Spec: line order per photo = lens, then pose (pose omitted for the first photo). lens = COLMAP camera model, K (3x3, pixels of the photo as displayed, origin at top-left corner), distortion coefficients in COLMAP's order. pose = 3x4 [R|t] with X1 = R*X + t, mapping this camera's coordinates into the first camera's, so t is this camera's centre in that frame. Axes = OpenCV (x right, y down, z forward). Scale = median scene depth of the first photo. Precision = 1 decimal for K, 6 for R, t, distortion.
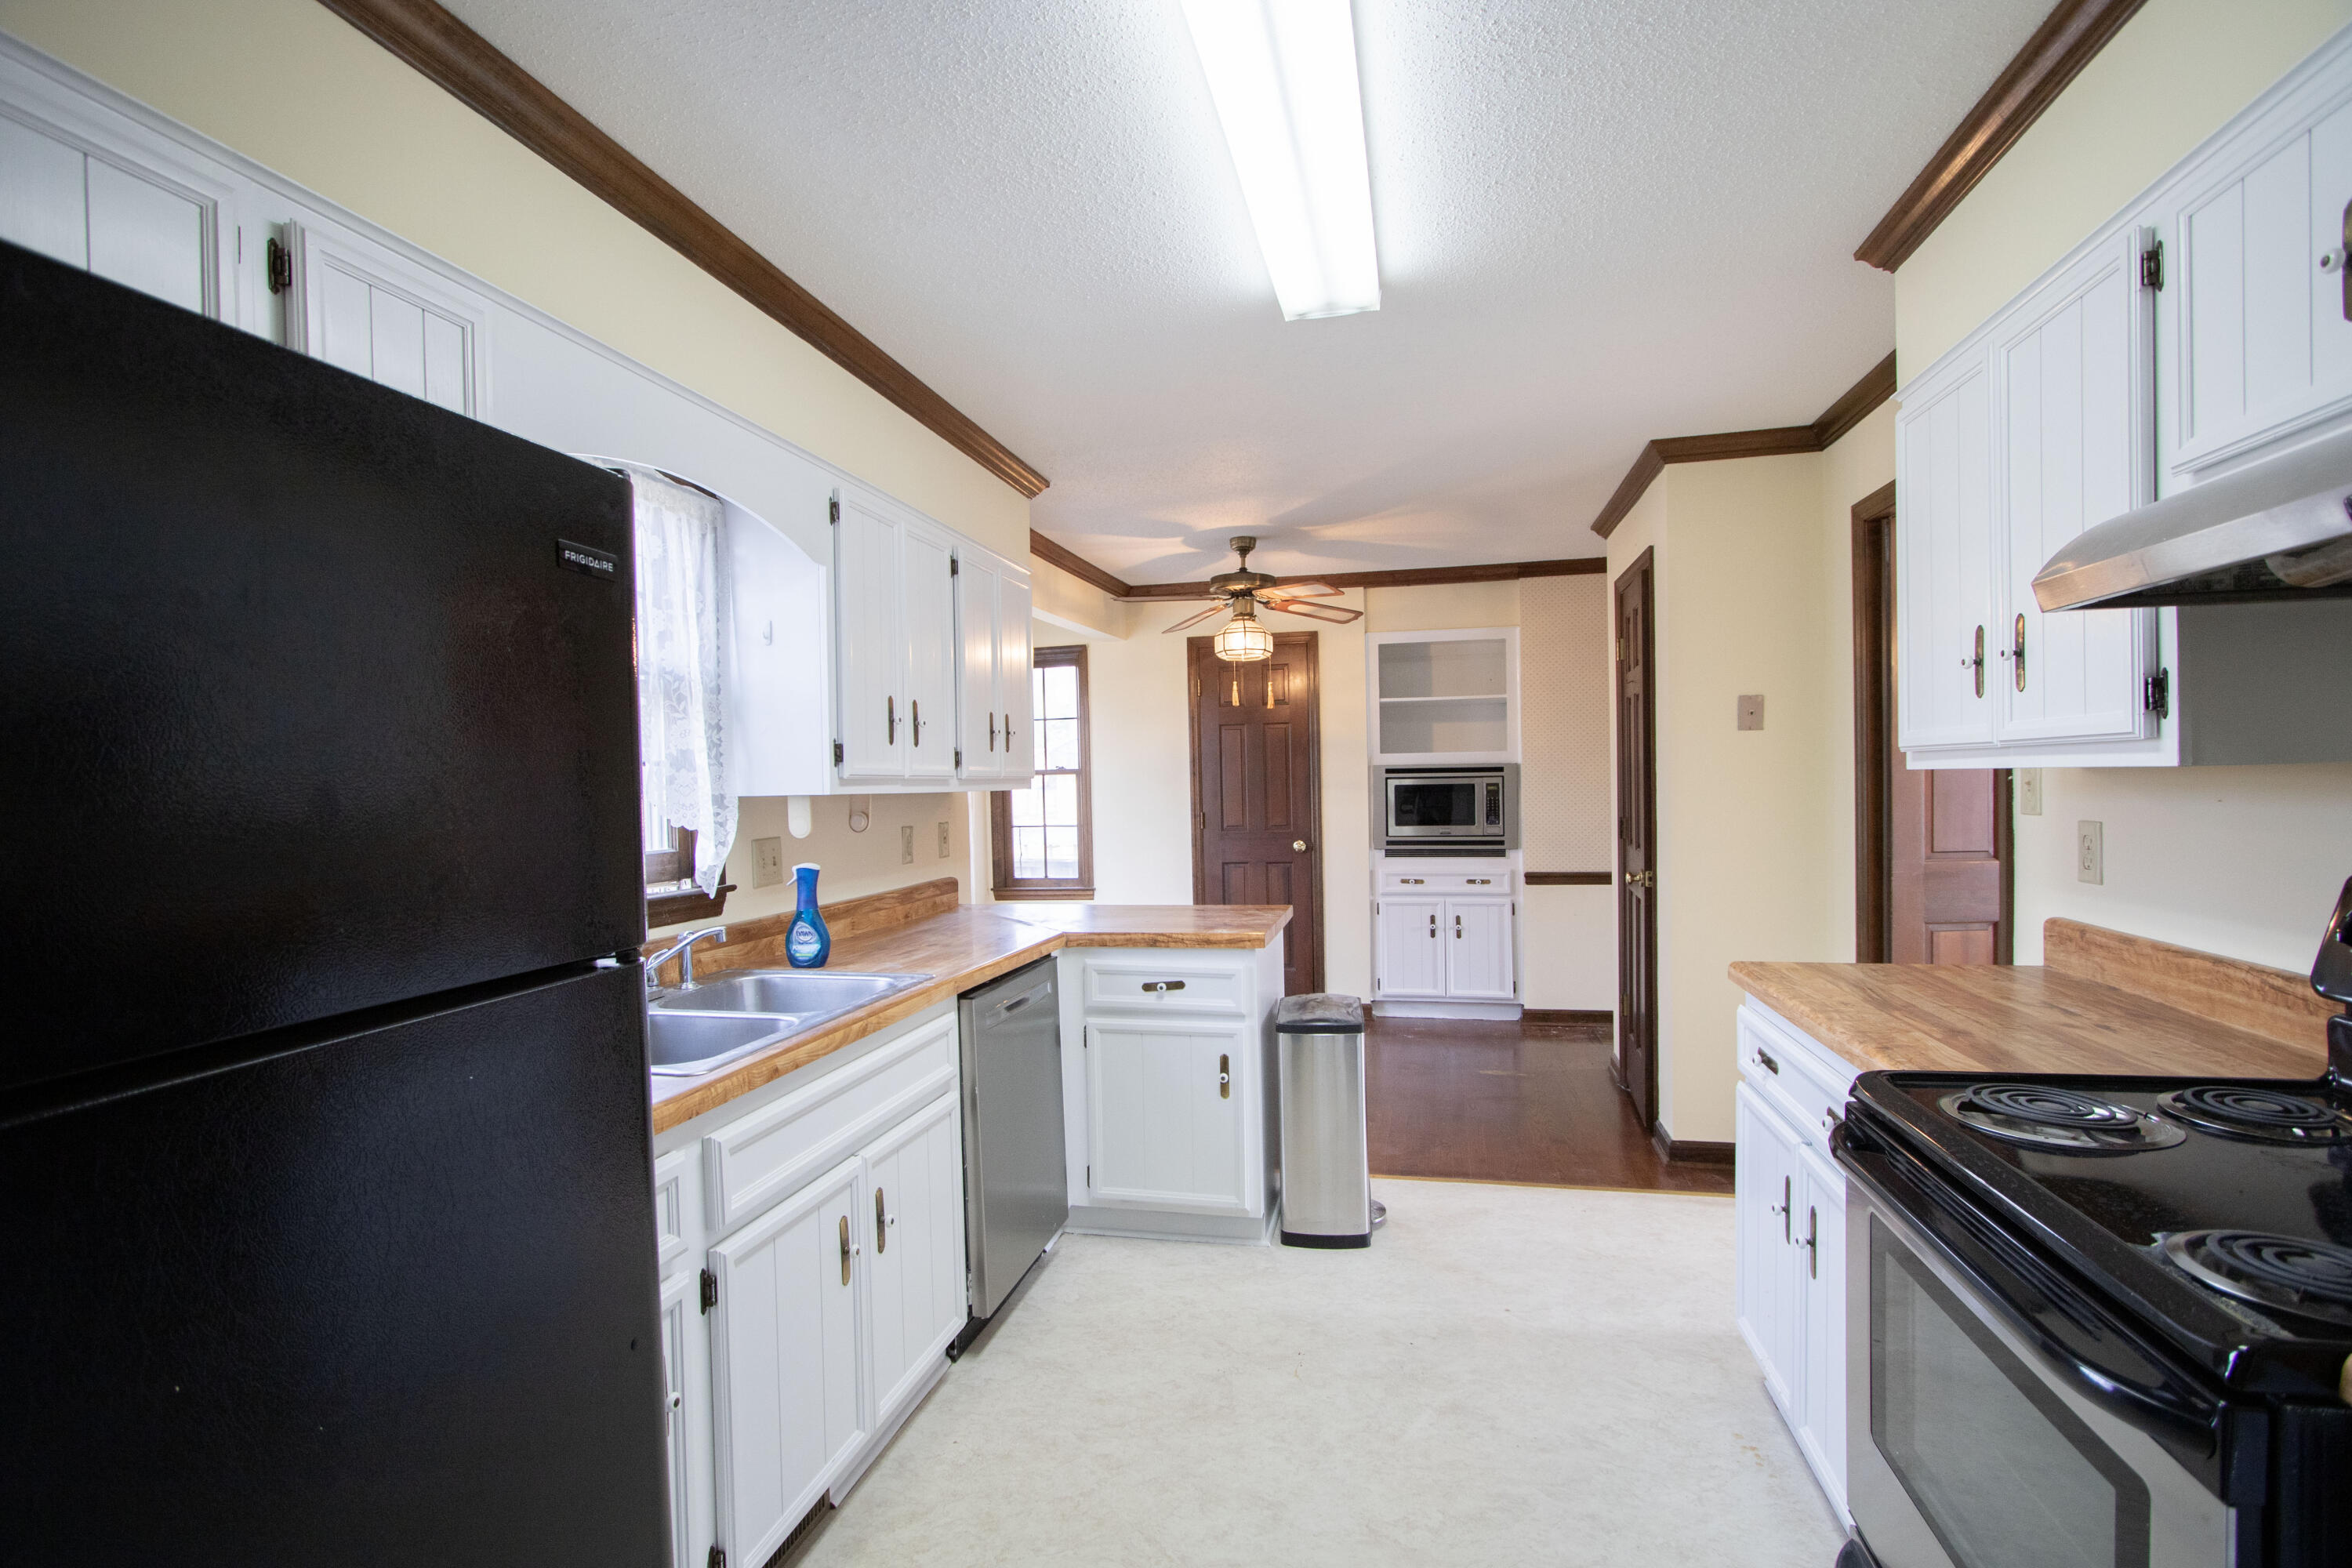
lens RADIAL K [[1077.6, 0, 1179.1], [0, 1077.6, 799.5], [0, 0, 1]] dist [-0.014094, -0.000366]
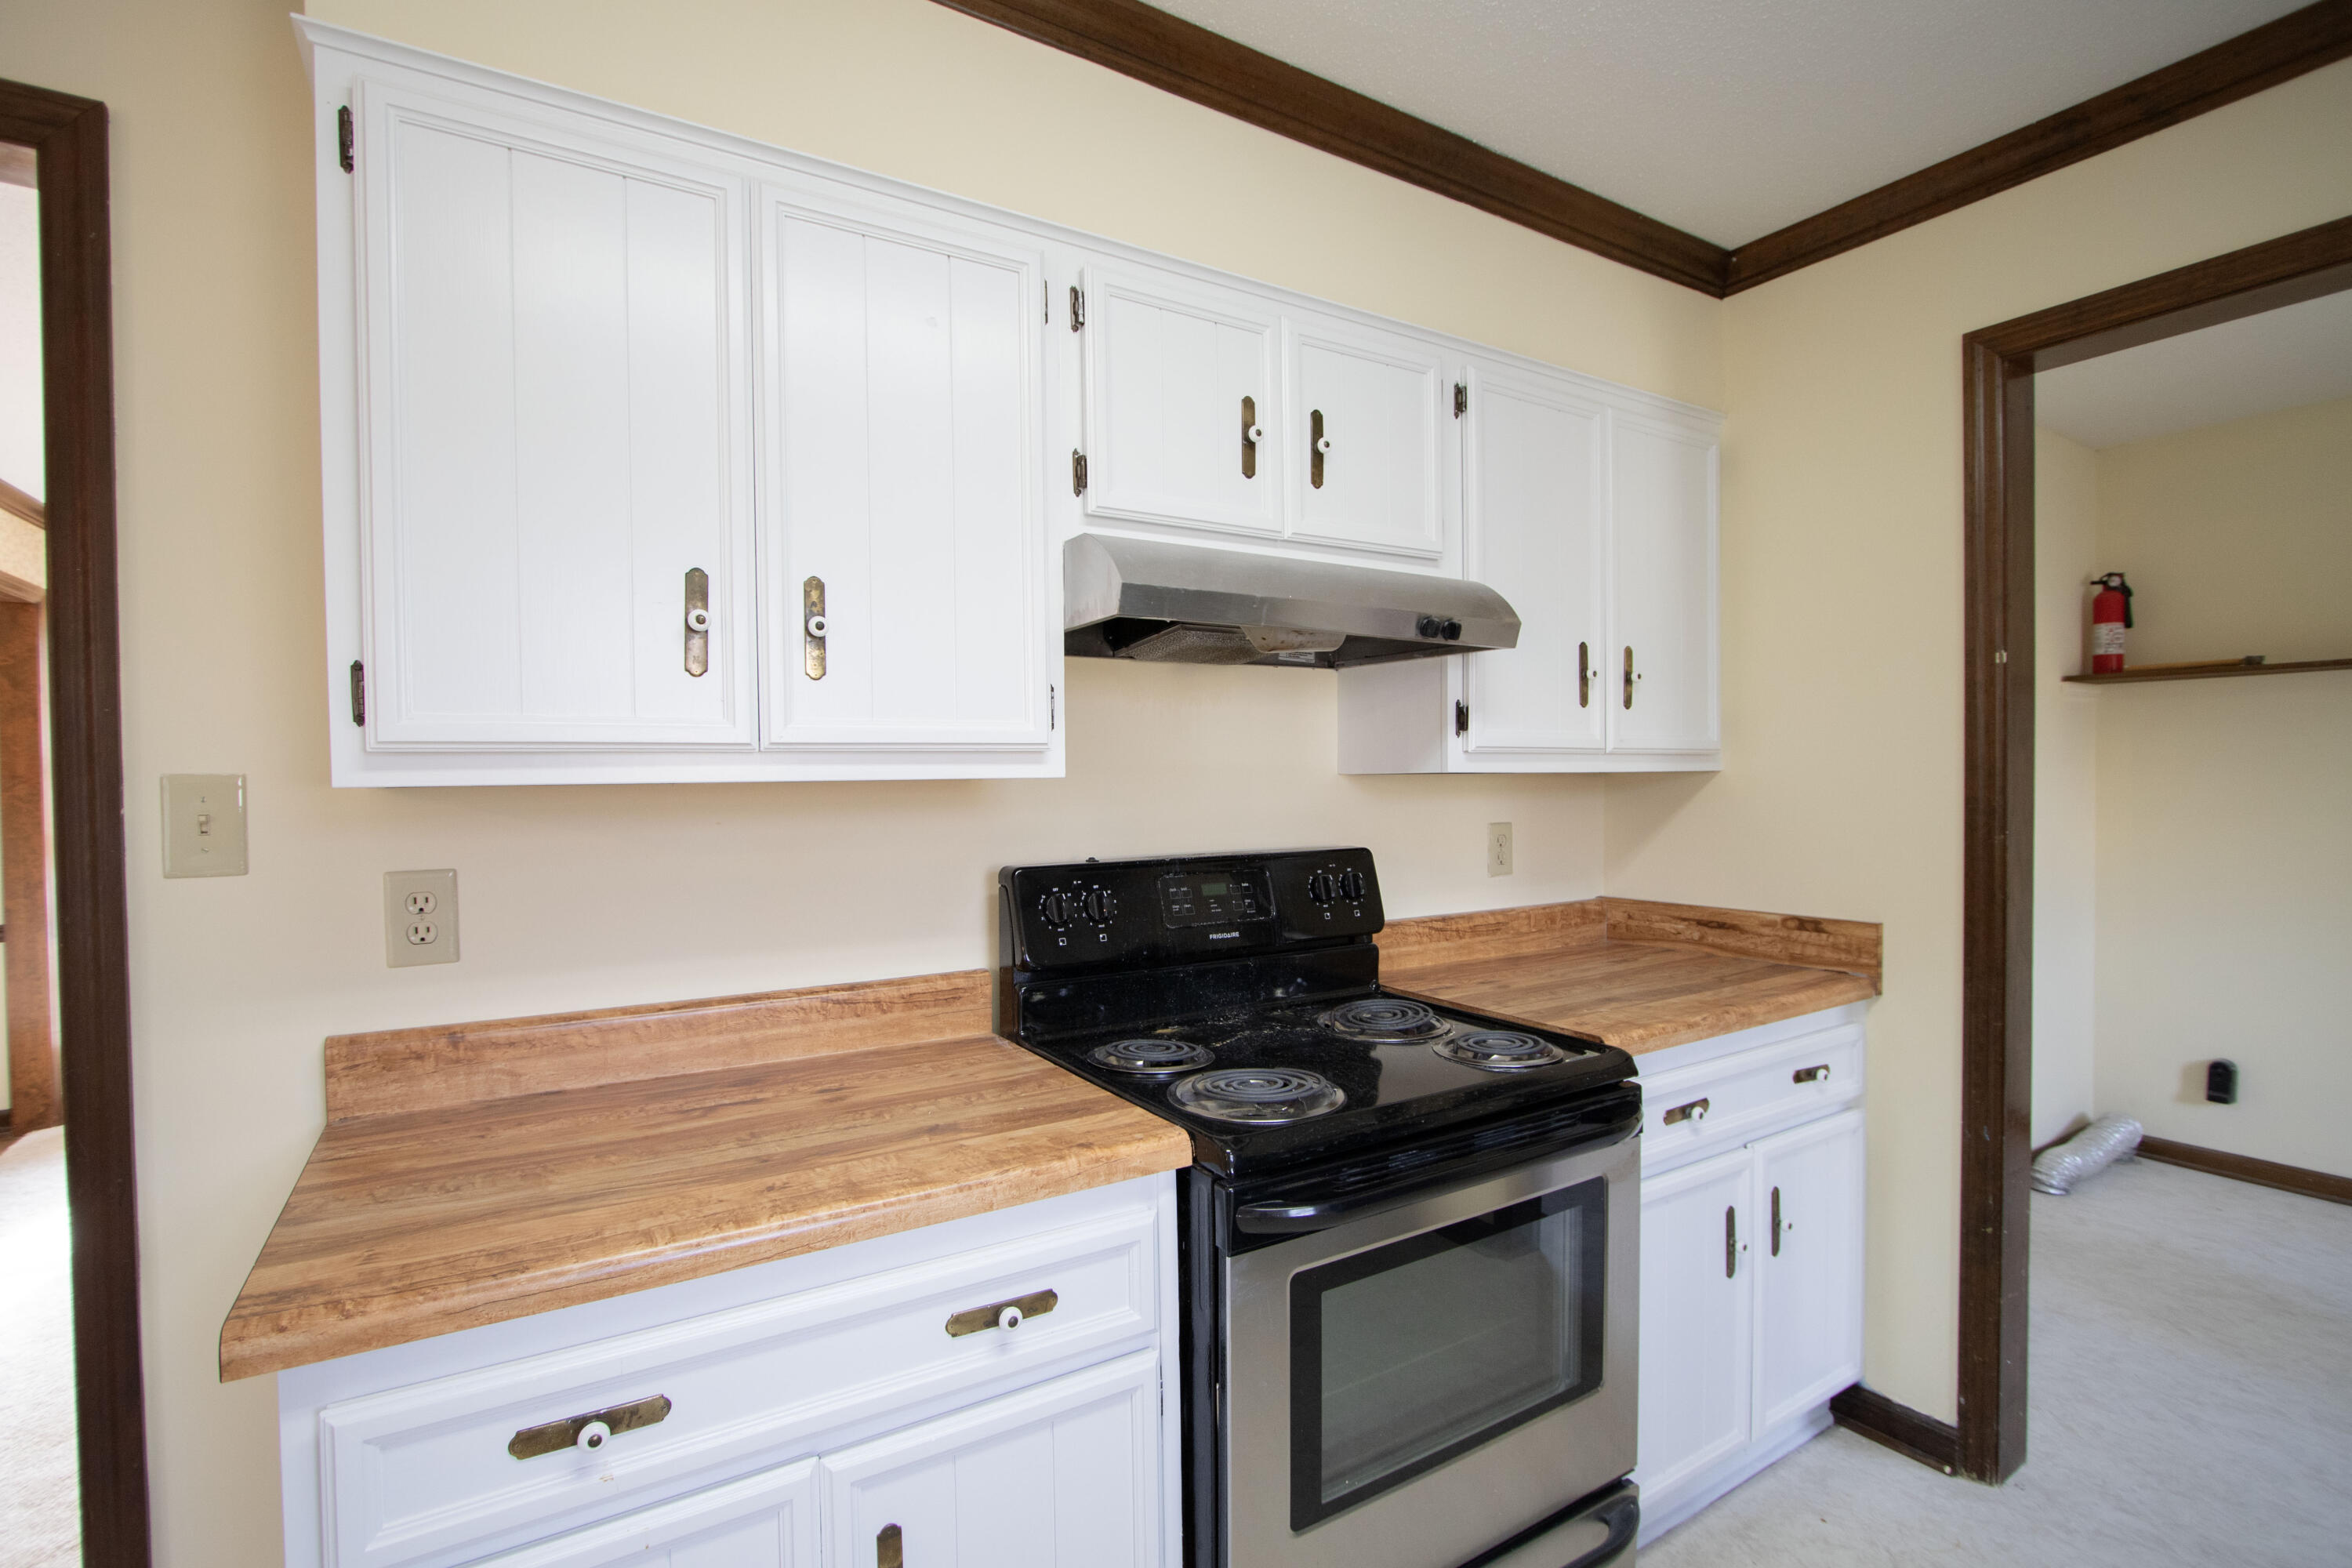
lens RADIAL K [[1077.6, 0, 1183.7], [0, 1077.6, 803.9], [0, 0, 1]] dist [-0.014094, -0.000366]
pose [[-0.705863, 0.012341, 0.708241, 0.020599], [0.040355, 0.998925, 0.022813, -0.006165], [-0.707198, 0.044684, -0.705602, 0.425625]]
